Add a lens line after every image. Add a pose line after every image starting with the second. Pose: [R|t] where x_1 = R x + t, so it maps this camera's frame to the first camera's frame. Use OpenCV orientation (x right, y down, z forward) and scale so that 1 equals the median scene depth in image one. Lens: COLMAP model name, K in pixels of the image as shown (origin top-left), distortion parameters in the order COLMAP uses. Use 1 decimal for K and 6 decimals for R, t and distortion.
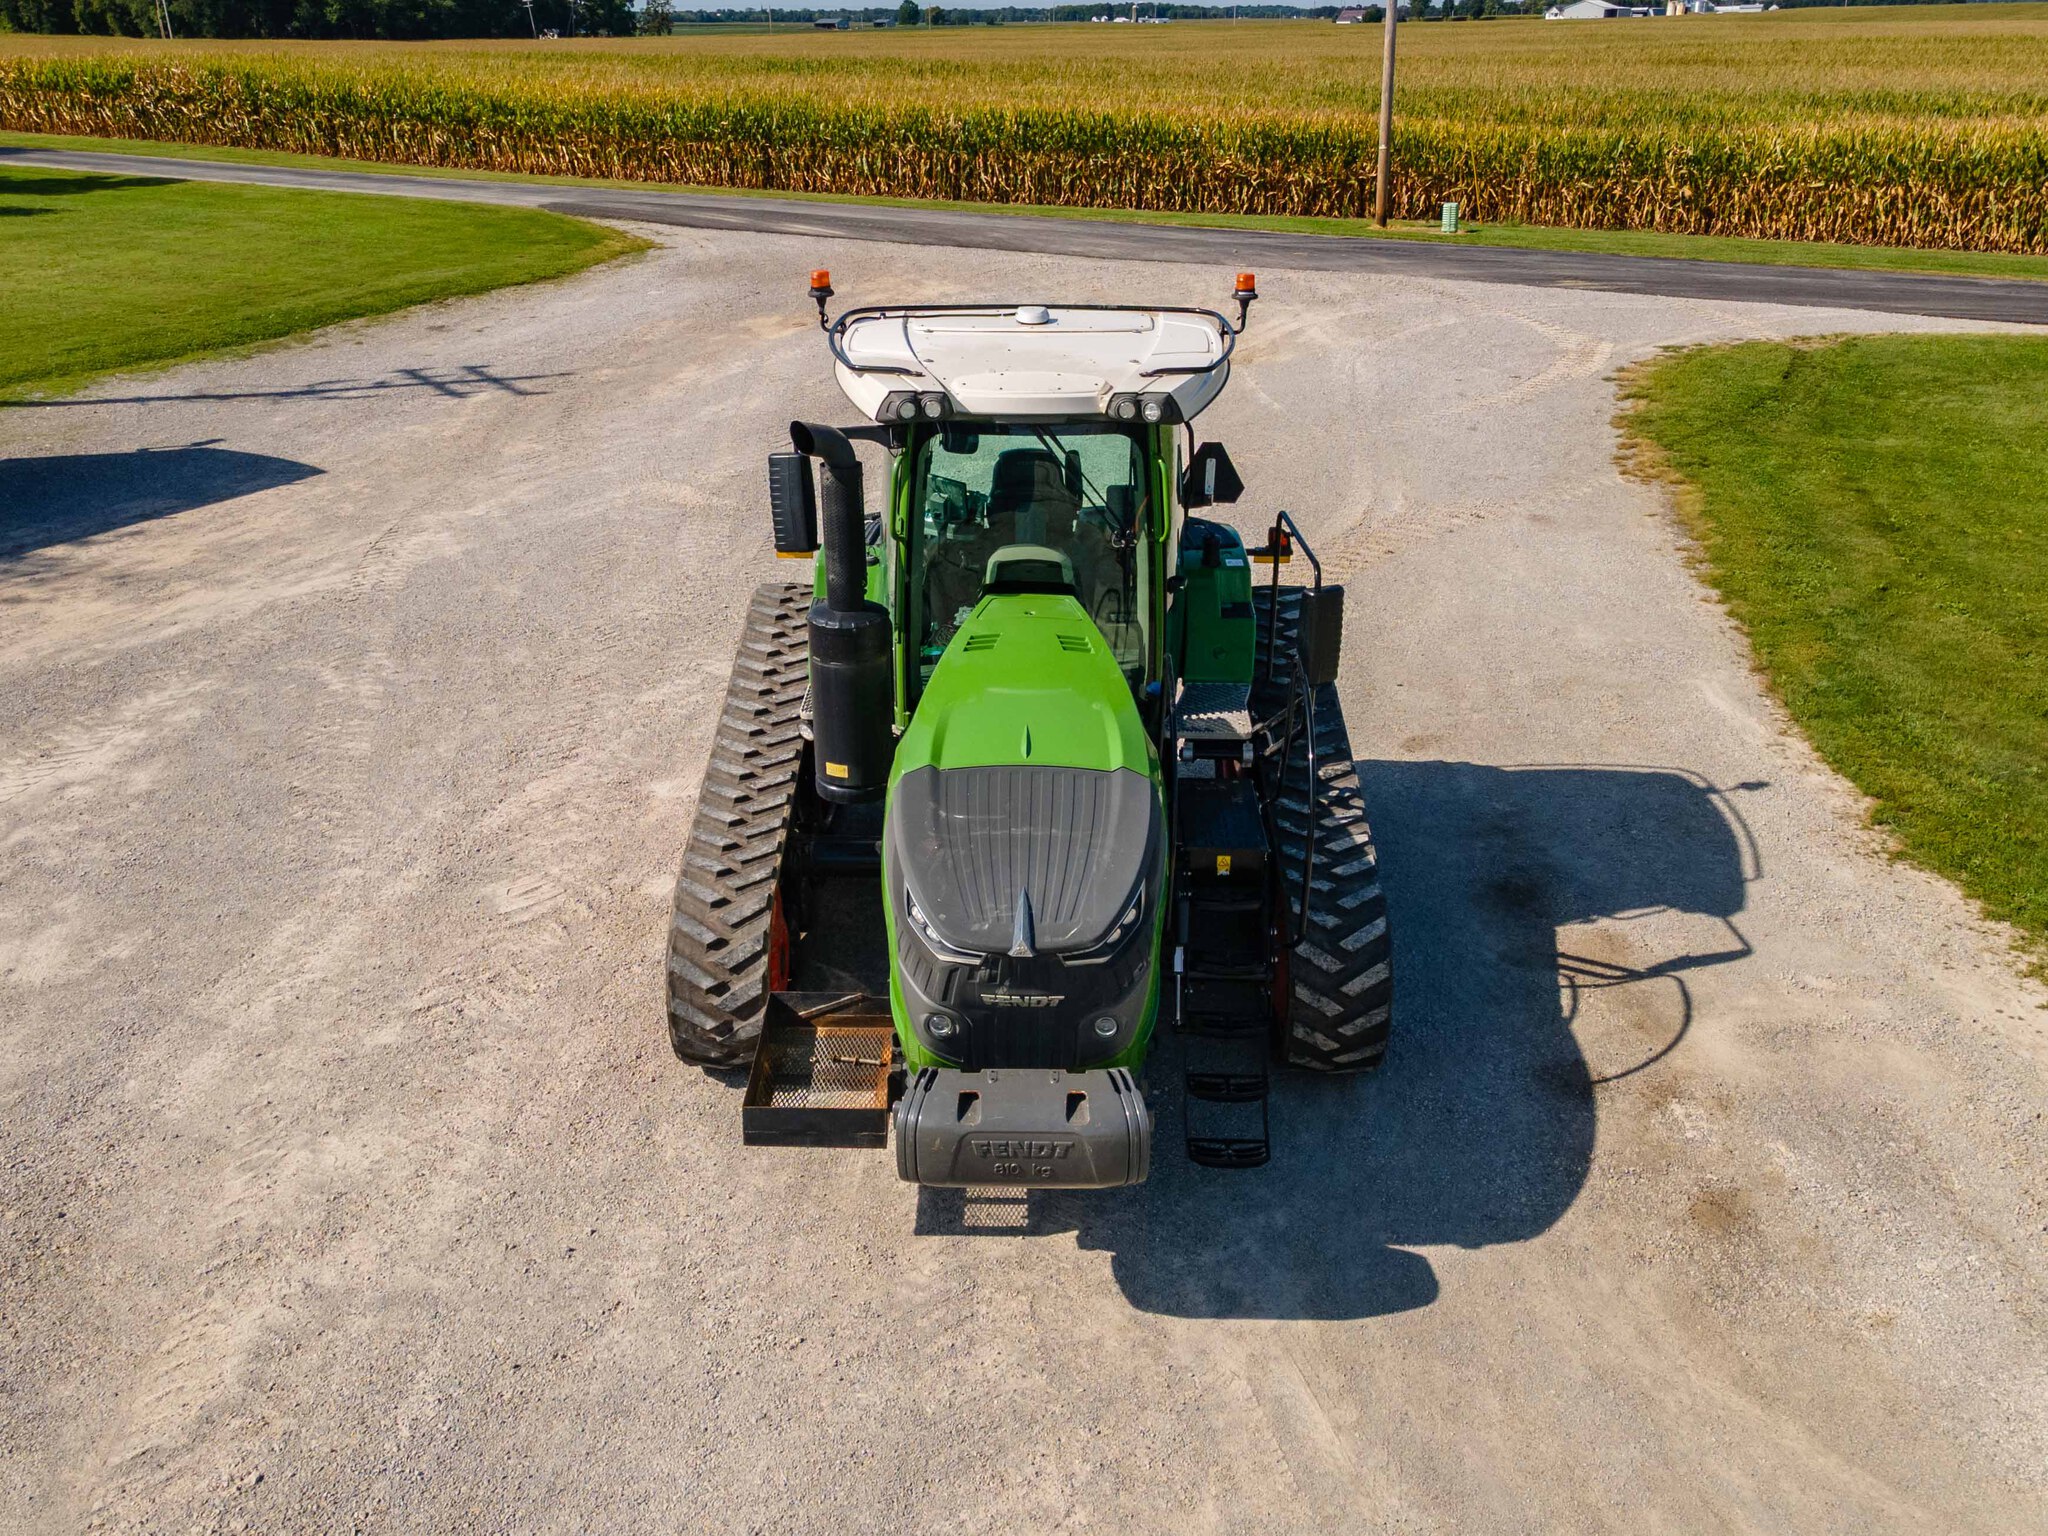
lens RADIAL K [[1703.7, 0, 1025.9], [0, 1703.7, 735.0], [0, 0, 1]] dist [0.001896, 0.083509]
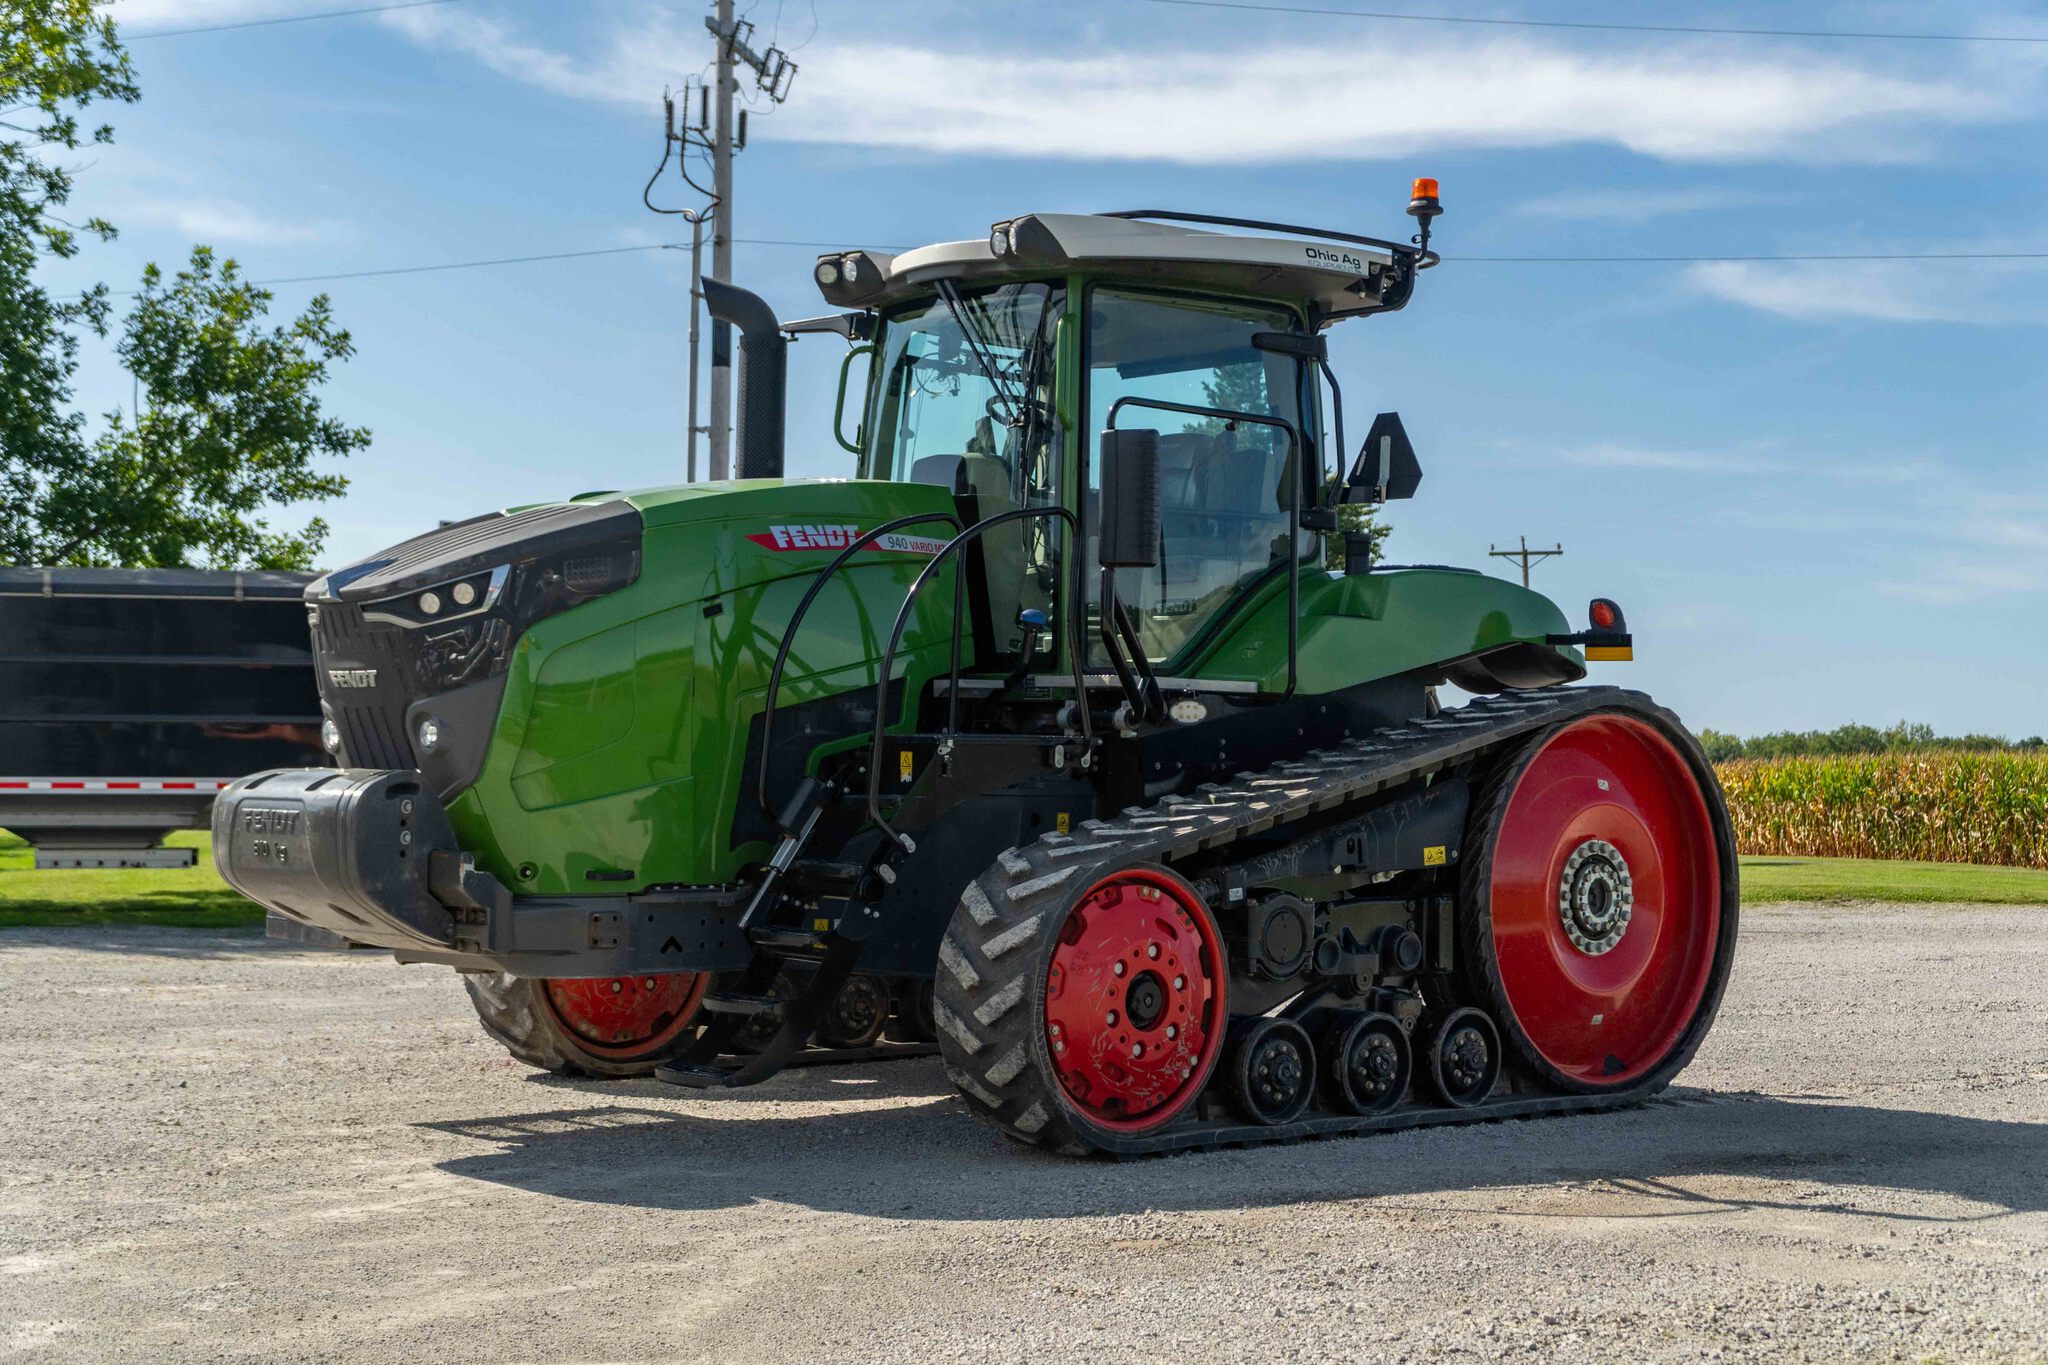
lens RADIAL K [[2905.9, 0, 1080.3], [0, 2905.9, 679.1], [0, 0, 1]] dist [0.096080, -0.067777]
pose [[0.684635, -0.015748, -0.728716, 0.917457], [-0.305743, 0.901355, -0.306727, 0.342976], [0.661662, 0.432795, 0.612284, 0.228427]]
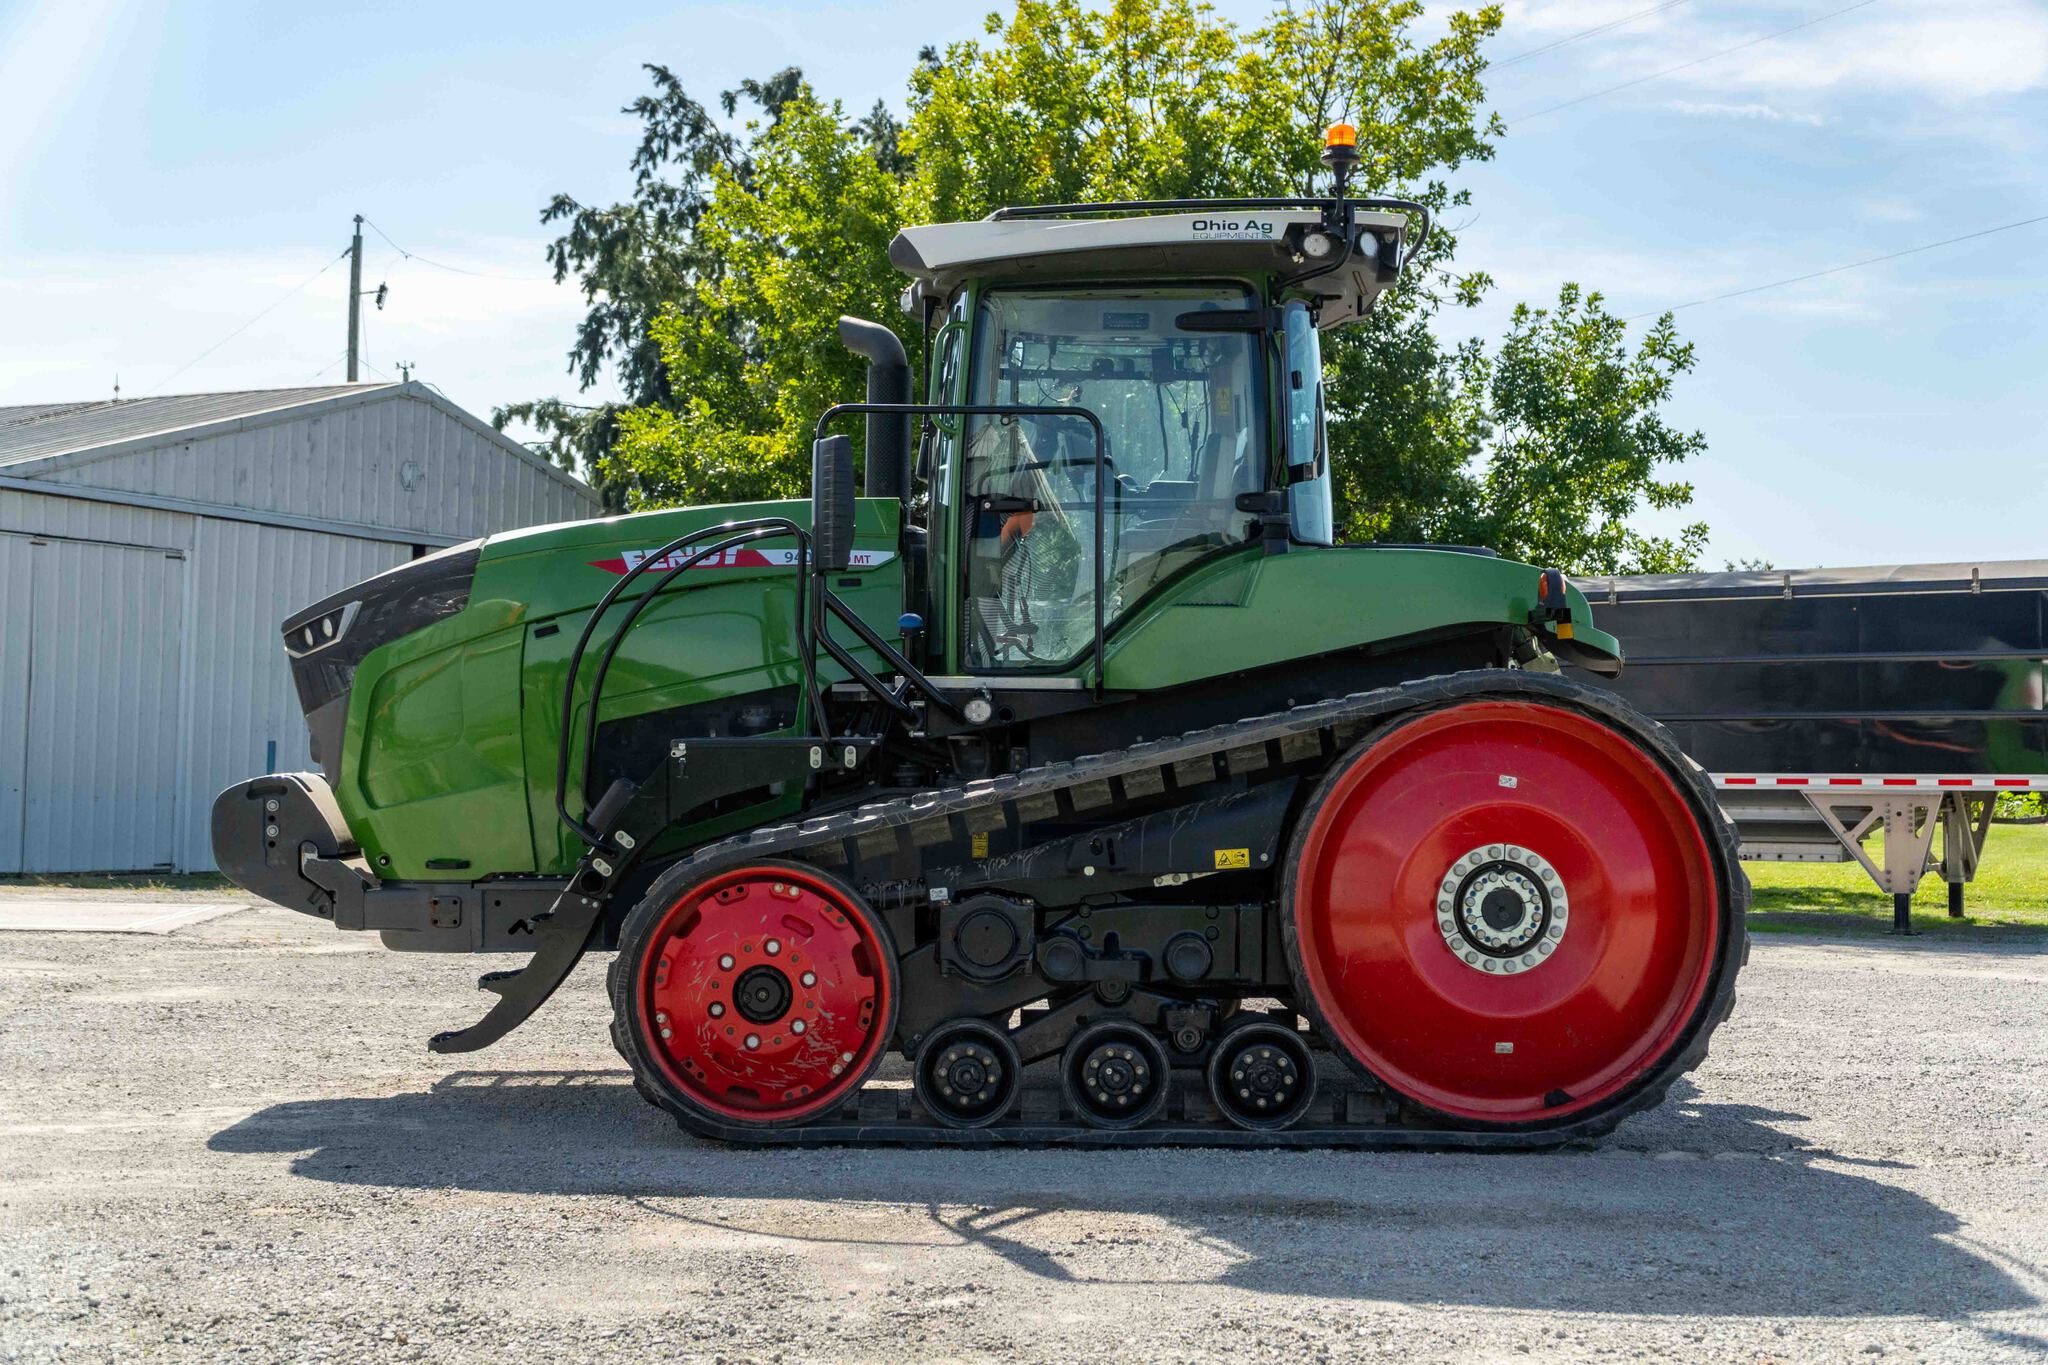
lens RADIAL K [[2794.0, 0, 1021.7], [0, 2794.0, 653.4], [0, 0, 1]] dist [0.072522, -0.012636]
pose [[0.026958, -0.036630, -0.998965, 1.203988], [-0.406461, 0.912587, -0.044431, 0.018539], [0.913270, 0.407238, 0.009713, 0.943896]]
